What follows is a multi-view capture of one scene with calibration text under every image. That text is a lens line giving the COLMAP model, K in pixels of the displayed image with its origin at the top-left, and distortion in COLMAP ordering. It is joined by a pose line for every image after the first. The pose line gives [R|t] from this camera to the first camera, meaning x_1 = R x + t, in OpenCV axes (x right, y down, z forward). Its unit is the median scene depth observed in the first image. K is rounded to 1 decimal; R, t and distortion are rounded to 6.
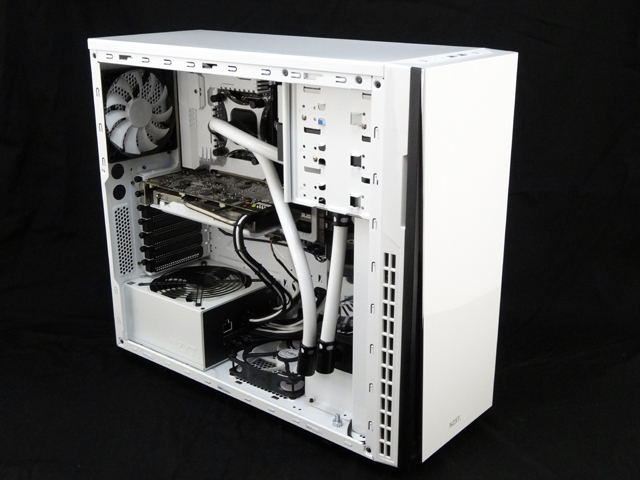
lens RADIAL K [[799.5, 0, 320.0], [0, 799.5, 240.0], [0, 0, 1]] dist [0.001447, -0.006268]
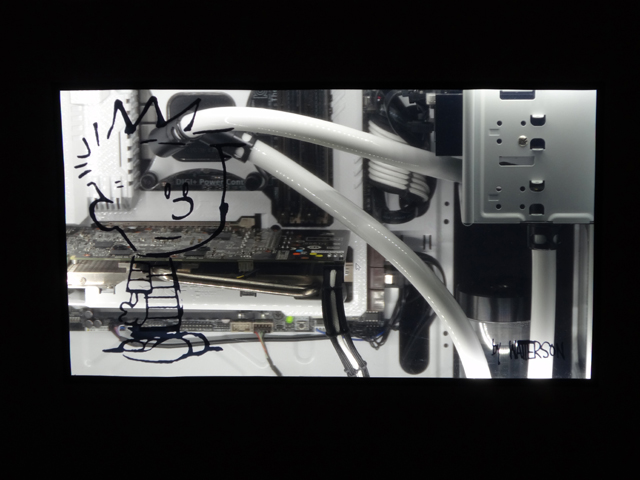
lens RADIAL K [[1898.6, 0, 320.0], [0, 1898.6, 240.0], [0, 0, 1]] dist [-0.006362, -0.082338]
pose [[0.806669, -0.132772, 0.575897, -0.793055], [0.195541, 0.979517, -0.048072, 0.009085], [-0.557718, 0.151390, 0.816108, -0.061840]]
